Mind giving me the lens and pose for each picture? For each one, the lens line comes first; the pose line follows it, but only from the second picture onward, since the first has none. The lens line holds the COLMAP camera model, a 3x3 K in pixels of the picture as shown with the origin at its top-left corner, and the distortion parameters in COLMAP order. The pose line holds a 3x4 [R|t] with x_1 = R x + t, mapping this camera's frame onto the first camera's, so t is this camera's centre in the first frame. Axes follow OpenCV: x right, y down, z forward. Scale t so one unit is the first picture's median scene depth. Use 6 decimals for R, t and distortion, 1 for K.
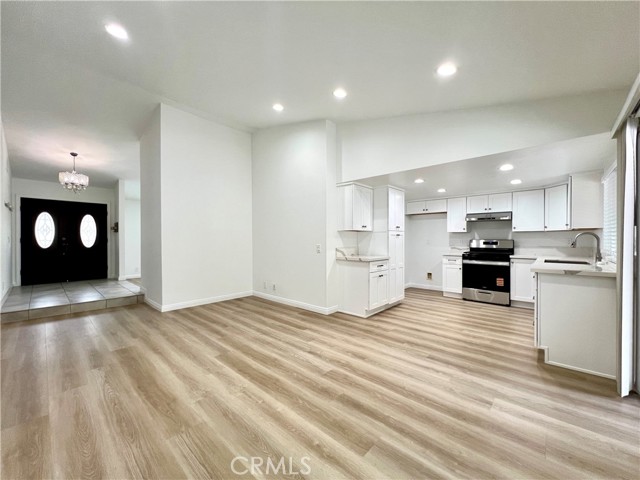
lens RADIAL K [[255.9, 0, 320.3], [0, 255.9, 241.5], [0, 0, 1]] dist [-0.000421, -0.000146]
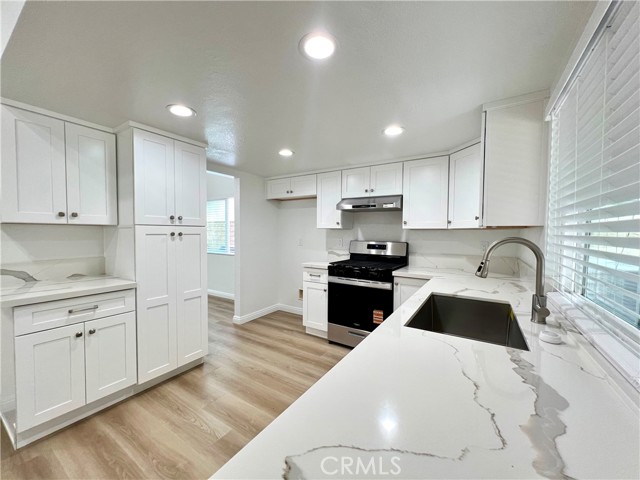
lens RADIAL K [[255.9, 0, 319.8], [0, 255.9, 240.0], [0, 0, 1]] dist [-0.000421, -0.000146]
pose [[0.985391, 0.002918, 0.170281, 0.458784], [-0.006706, 0.999743, 0.021676, -0.024611], [-0.170174, -0.022502, 0.985157, 0.445771]]
